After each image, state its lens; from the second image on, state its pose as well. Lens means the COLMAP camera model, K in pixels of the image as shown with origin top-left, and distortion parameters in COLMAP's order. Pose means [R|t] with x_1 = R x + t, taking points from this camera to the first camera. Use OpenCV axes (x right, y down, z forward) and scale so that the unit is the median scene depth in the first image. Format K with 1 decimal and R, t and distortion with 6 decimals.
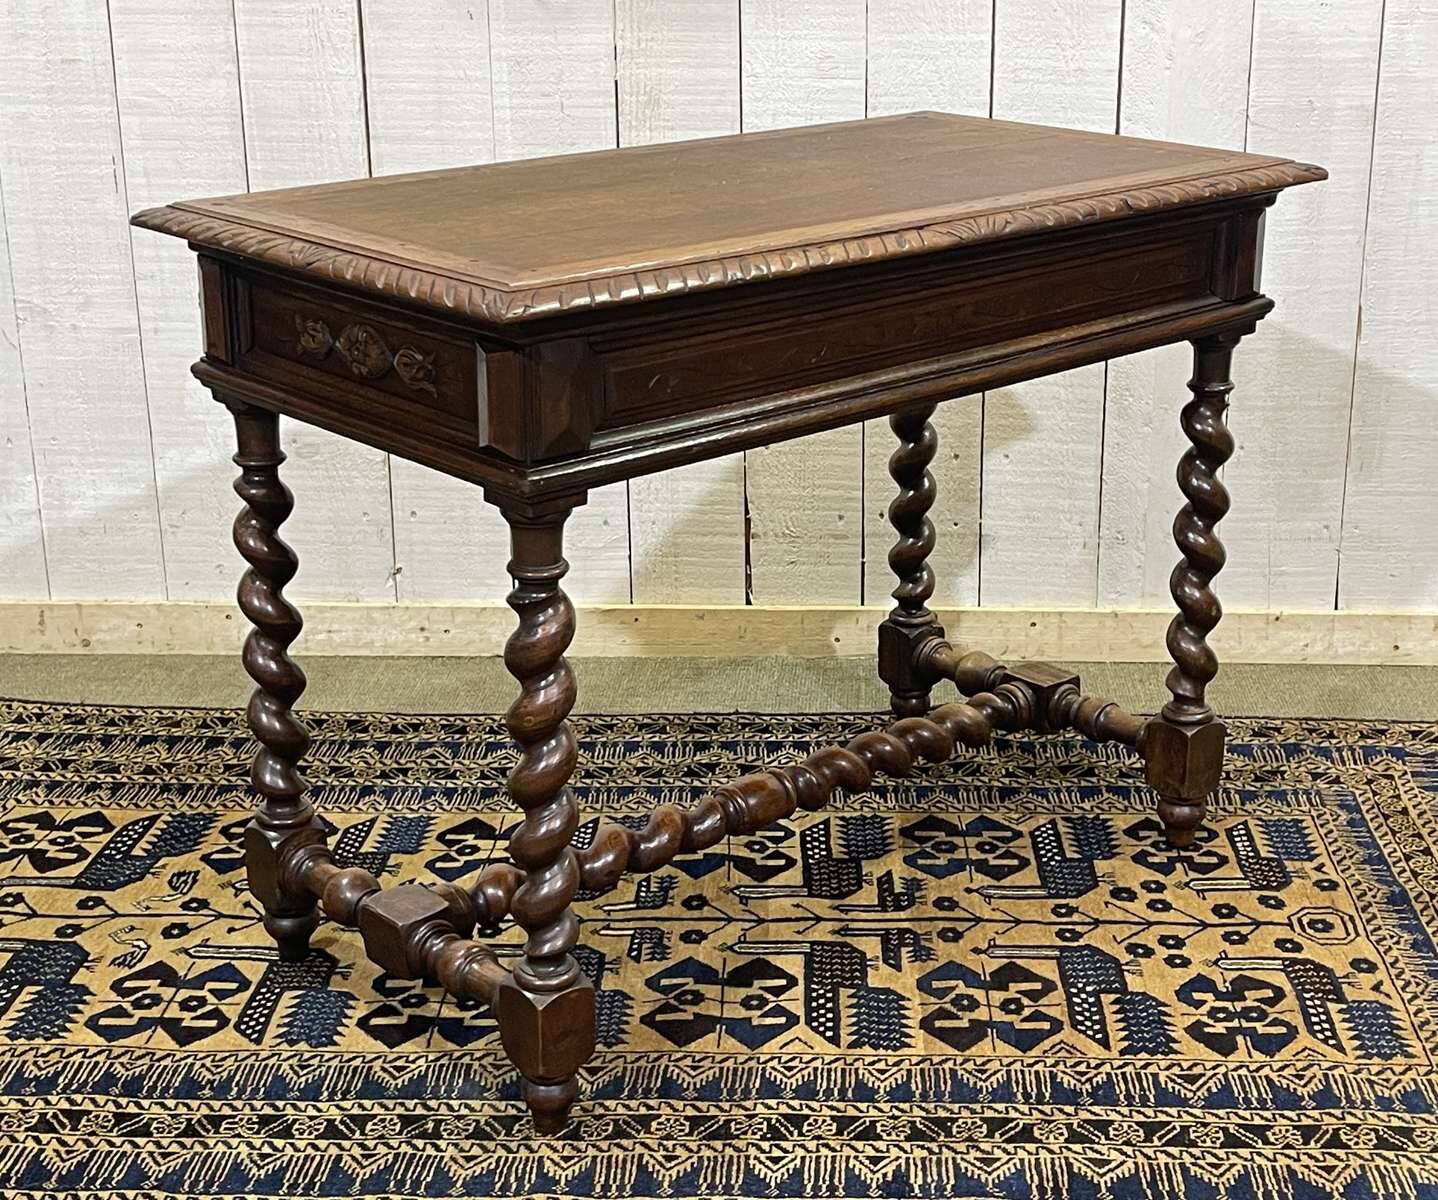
lens RADIAL K [[2241.9, 0, 776.1], [0, 2241.9, 611.4], [0, 0, 1]] dist [0.053504, 0.000000]
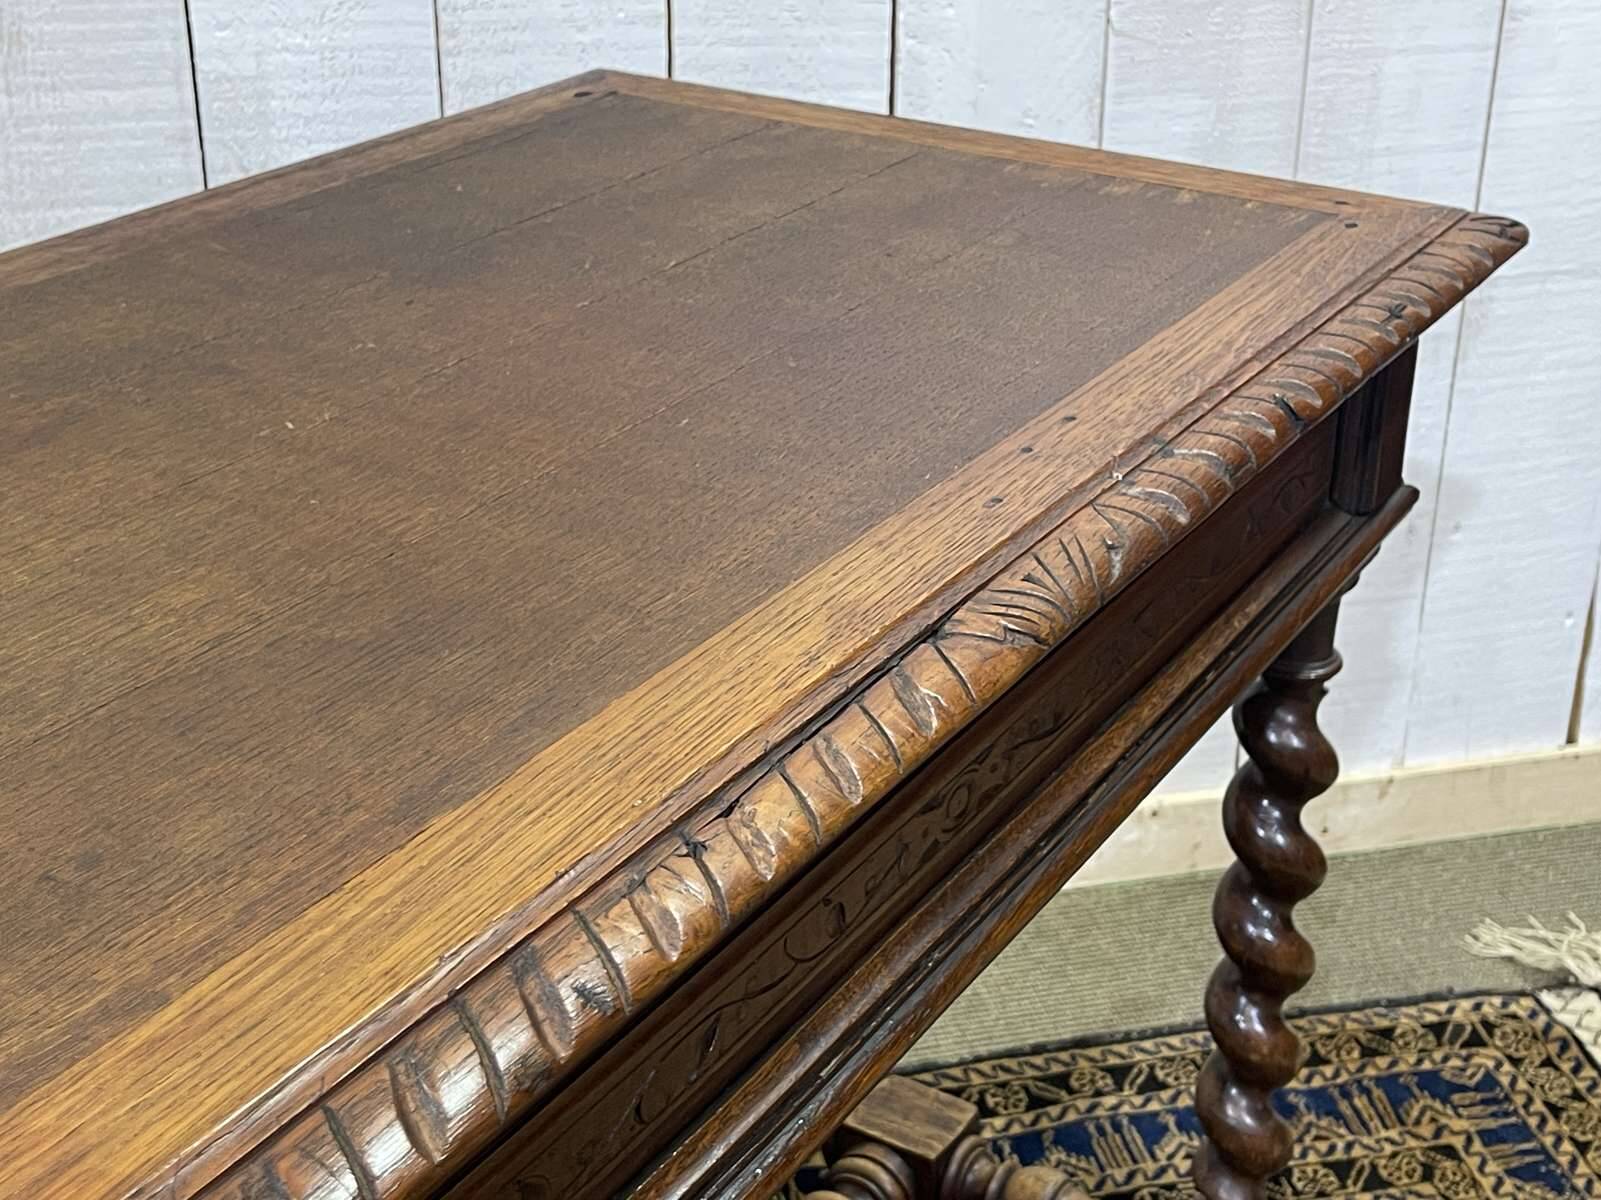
lens RADIAL K [[2271.2, 0, 830.3], [0, 2271.2, 589.7], [0, 0, 1]] dist [0.073870, 0.000000]
pose [[0.954518, -0.112669, 0.276046, -0.040838], [0.082391, 0.989474, 0.118963, -0.180254], [-0.286544, -0.090809, 0.953754, 0.539607]]
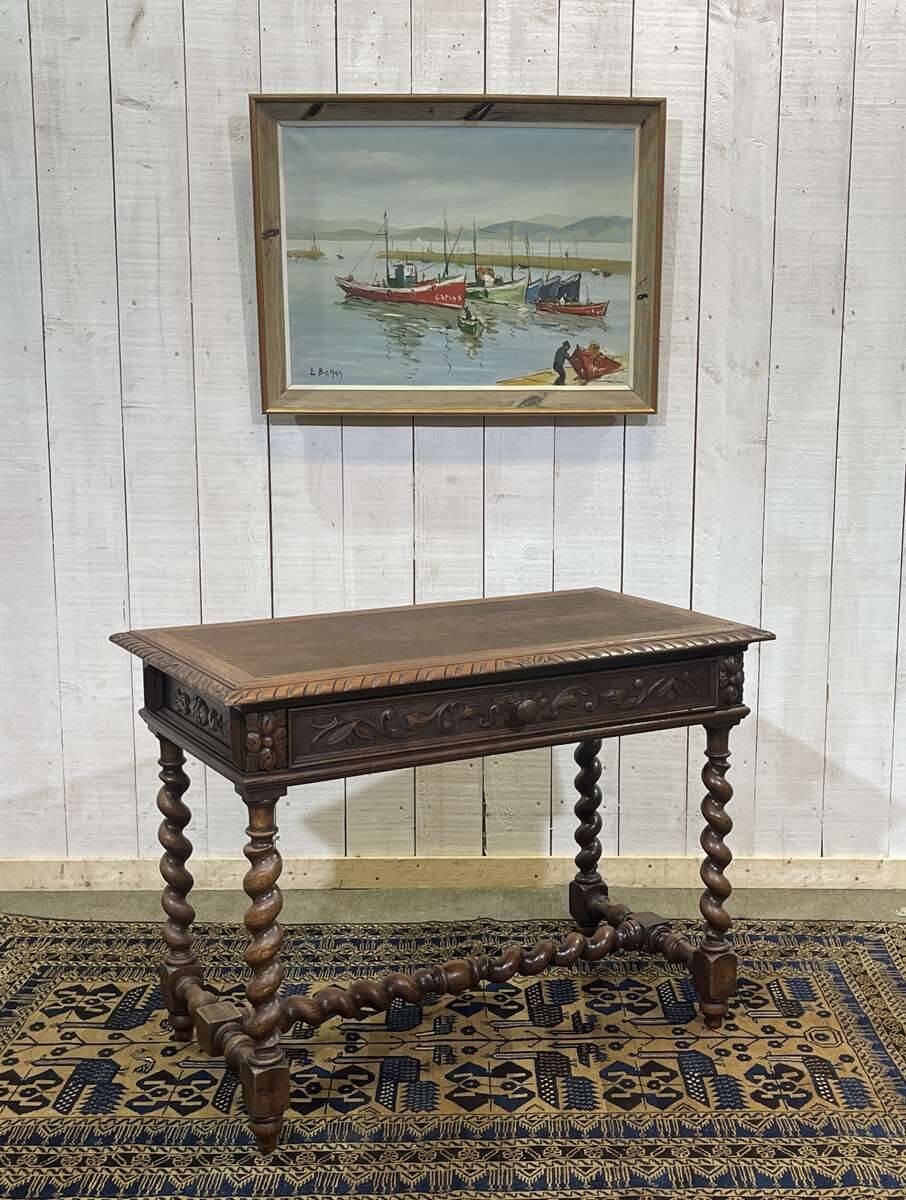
lens RADIAL K [[1506.6, 0, 549.1], [0, 1506.6, 595.2], [0, 0, 1]] dist [0.016972, 0.000000]
pose [[0.997403, 0.003354, 0.071938, -0.058517], [0.009217, 0.984756, -0.173697, 0.000940], [-0.071424, 0.173909, 0.982168, -0.211309]]
